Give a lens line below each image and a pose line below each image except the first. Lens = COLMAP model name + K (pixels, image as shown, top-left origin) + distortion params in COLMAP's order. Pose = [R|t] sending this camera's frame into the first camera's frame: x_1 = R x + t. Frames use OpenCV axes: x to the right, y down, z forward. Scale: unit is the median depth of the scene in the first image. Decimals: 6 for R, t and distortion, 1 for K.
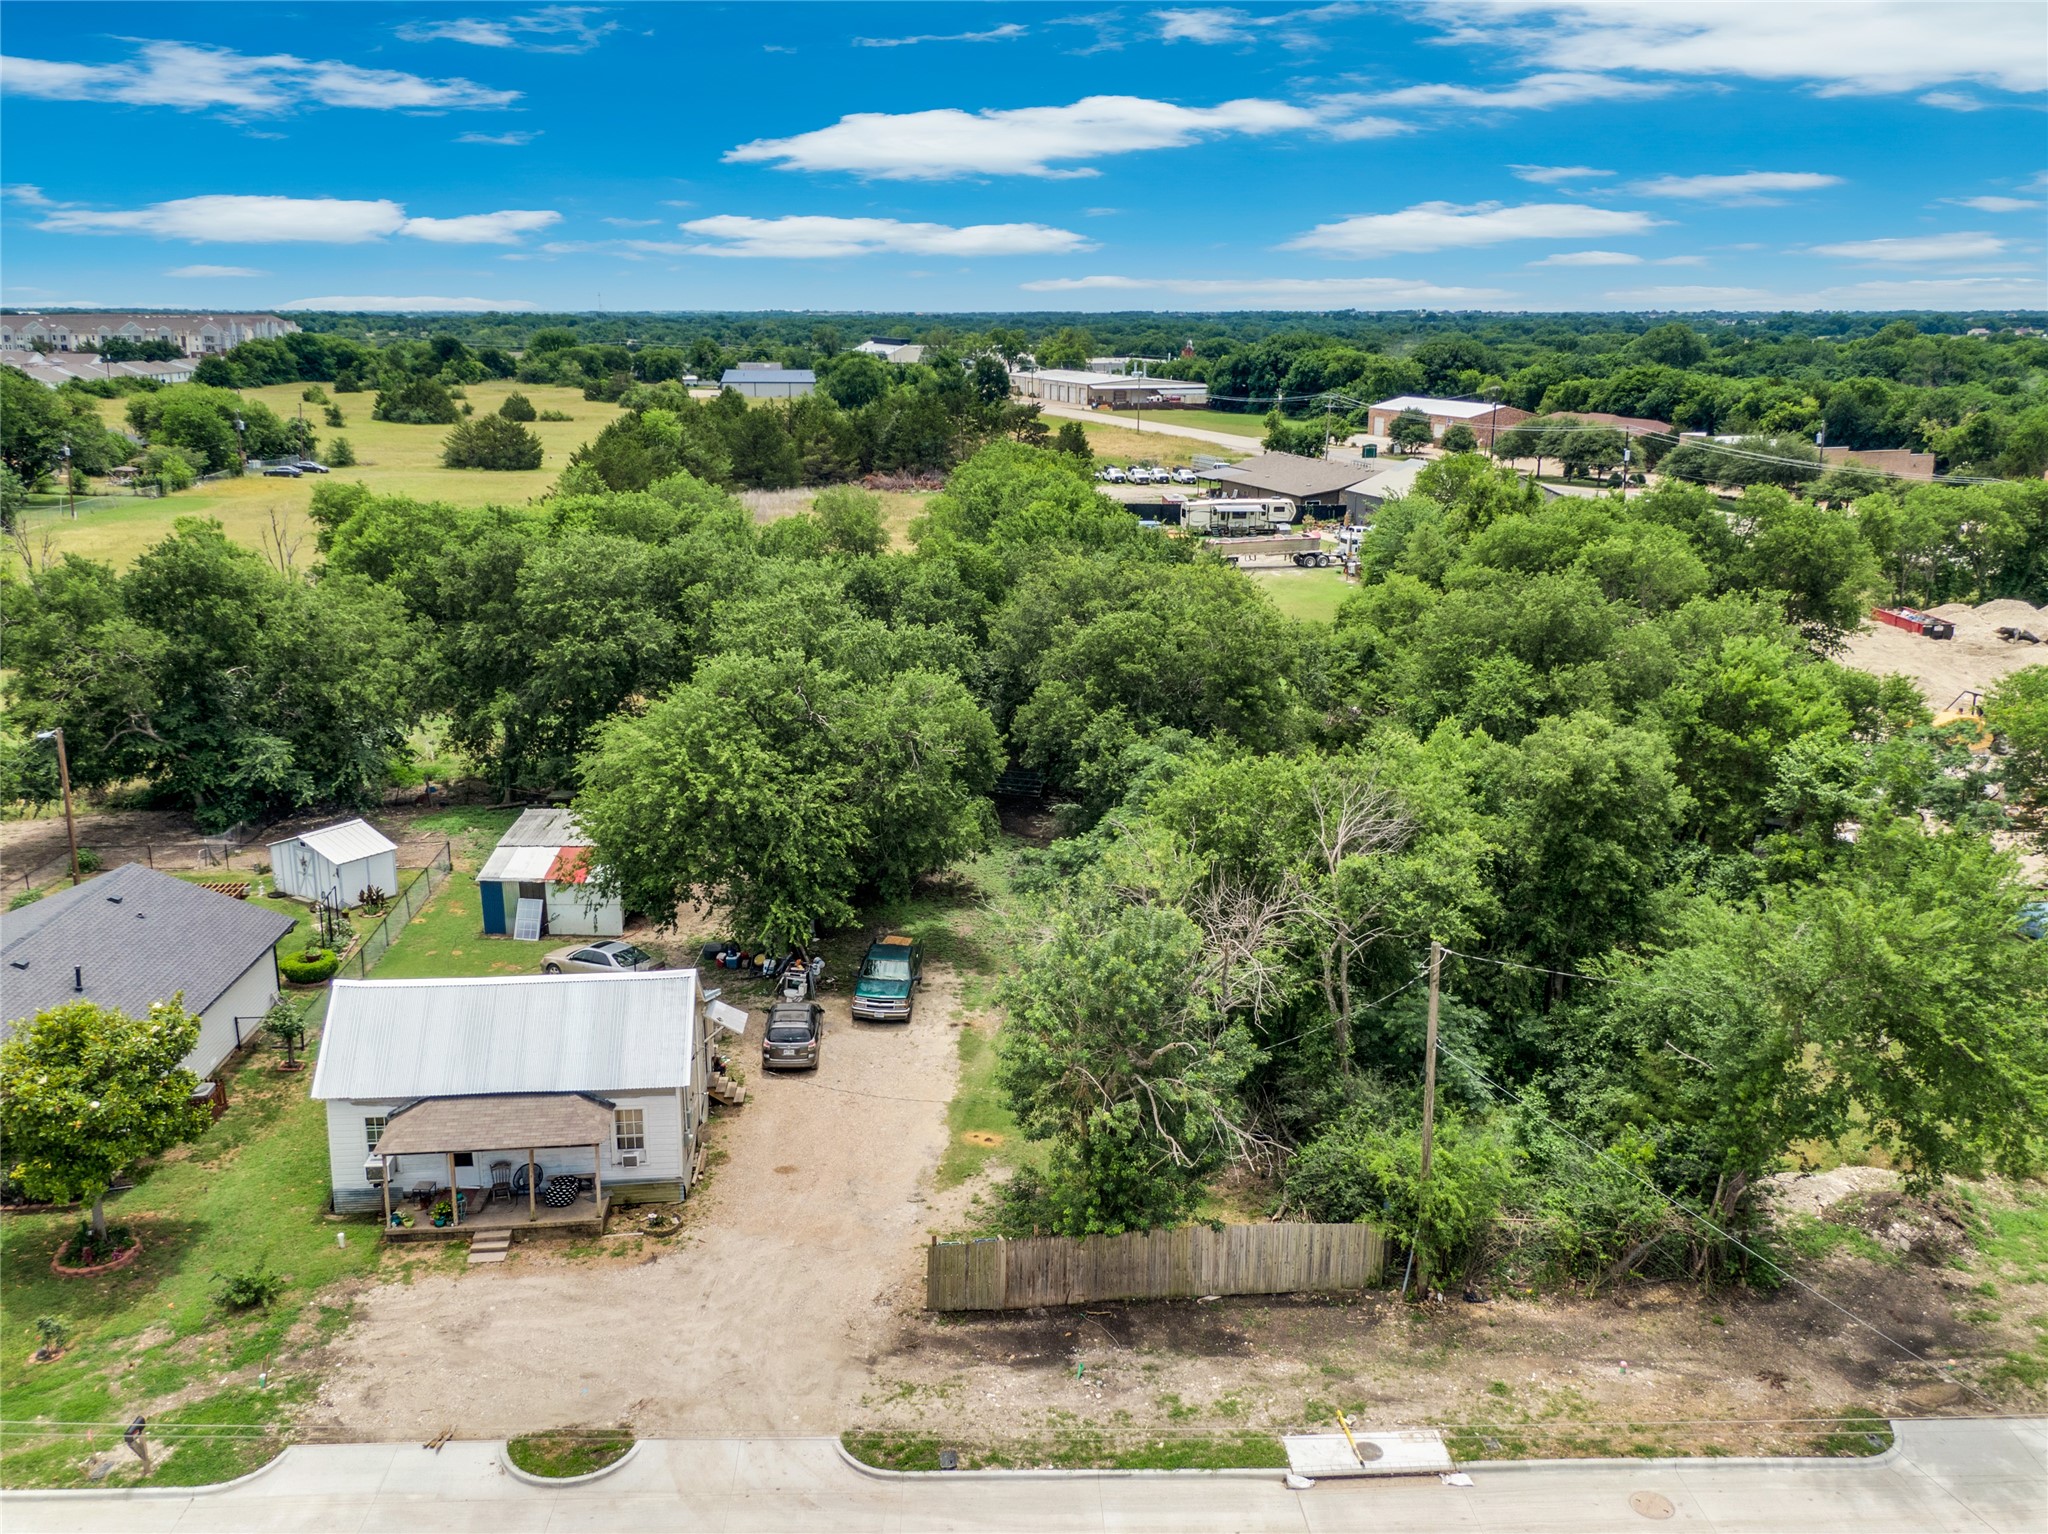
lens RADIAL K [[1752.6, 0, 1021.3], [0, 1752.6, 770.2], [0, 0, 1]] dist [0.021995, 0.002593]
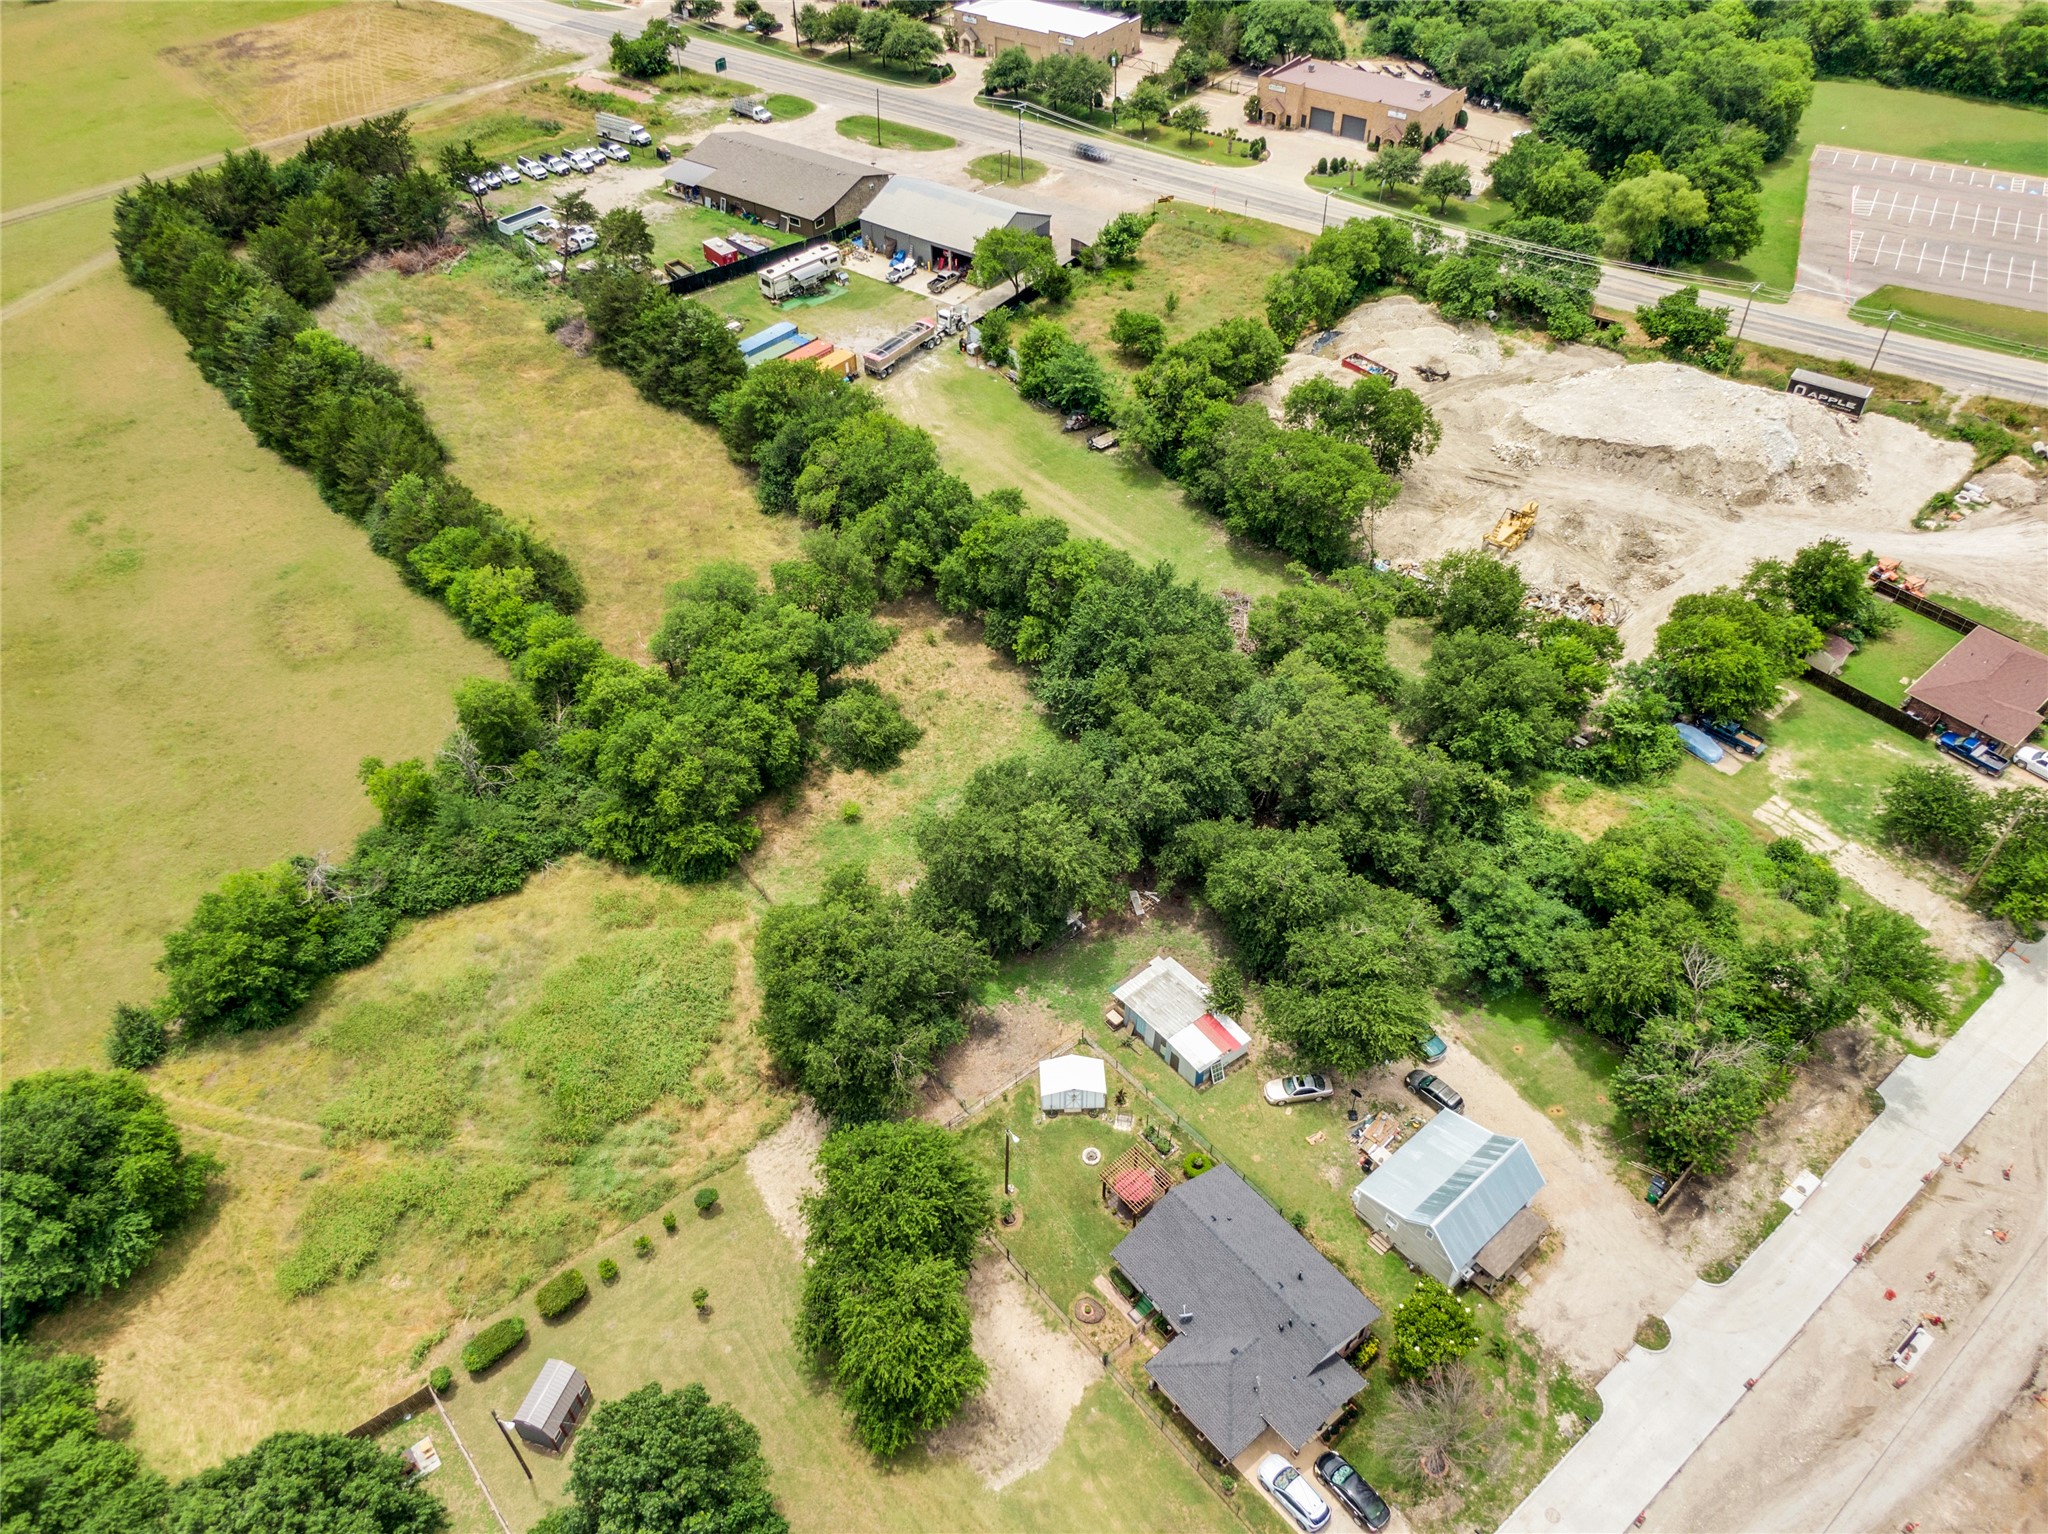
lens RADIAL K [[1471.1, 0, 1021.8], [0, 1471.1, 772.7], [0, 0, 1]] dist [0.017667, -0.033502]
pose [[0.803503, -0.416411, 0.425422, -1.469884], [0.161477, 0.840299, 0.517515, -1.553095], [-0.572981, -0.347129, 0.742424, 0.068246]]
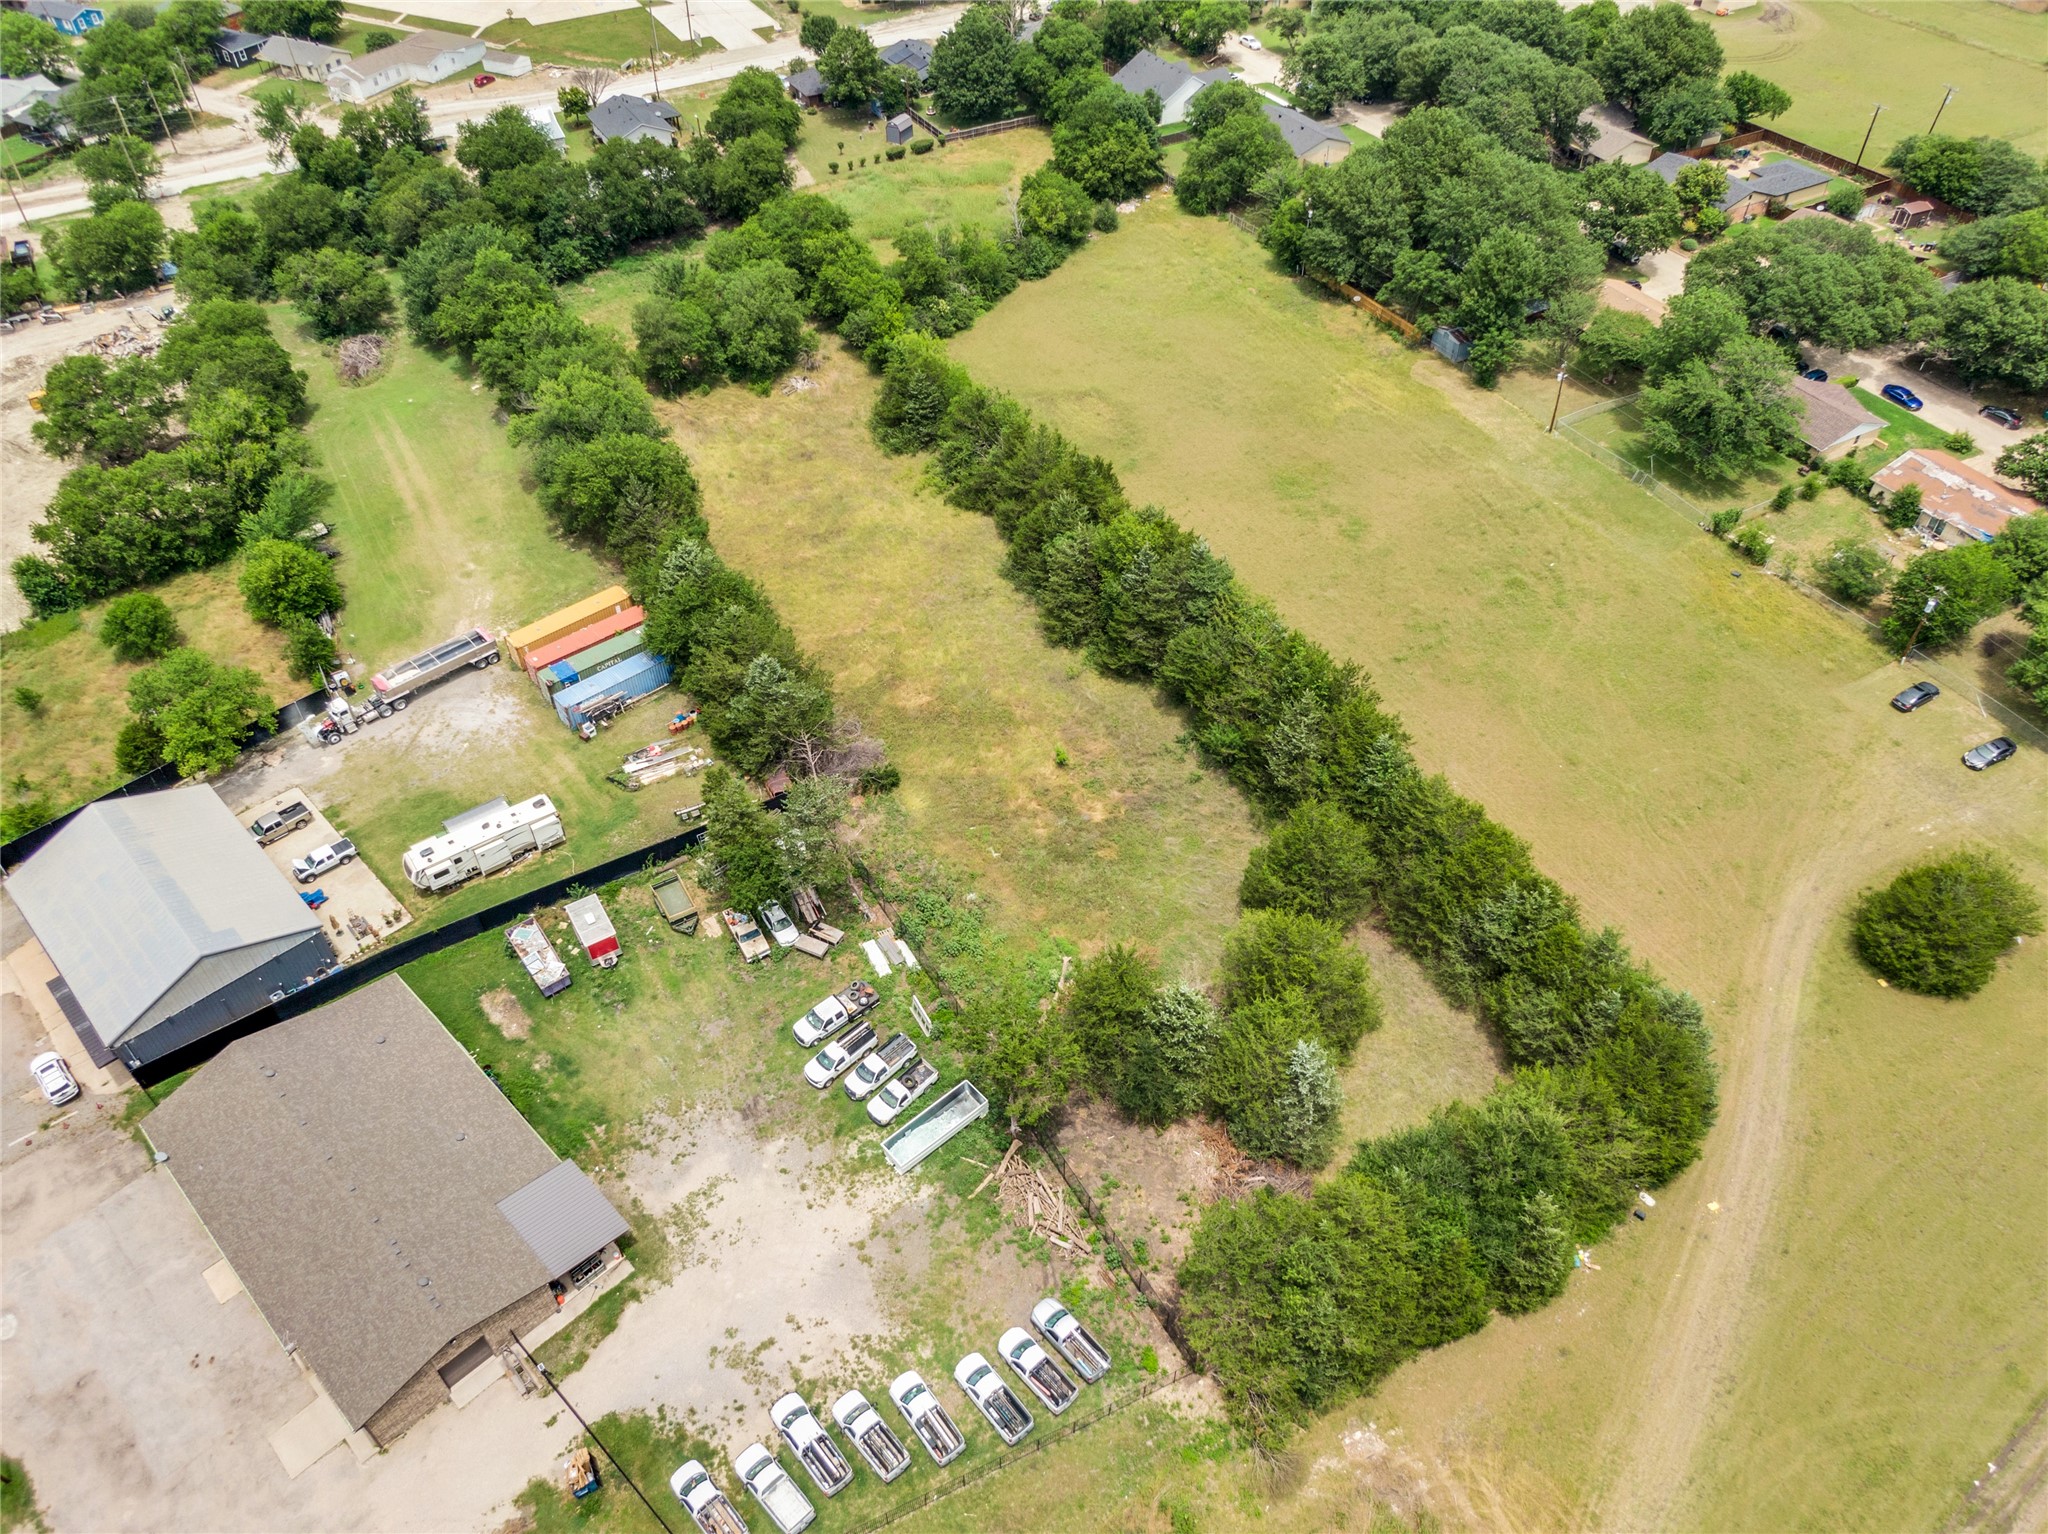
lens RADIAL K [[1452.2, 0, 1022.4], [0, 1452.2, 800.0], [0, 0, 1]] dist [0.004172, -0.007924]
pose [[-0.896817, 0.313235, -0.312414, 0.448935], [-0.112571, 0.521361, 0.845879, -3.057299], [0.427839, 0.793767, -0.432304, 5.824555]]
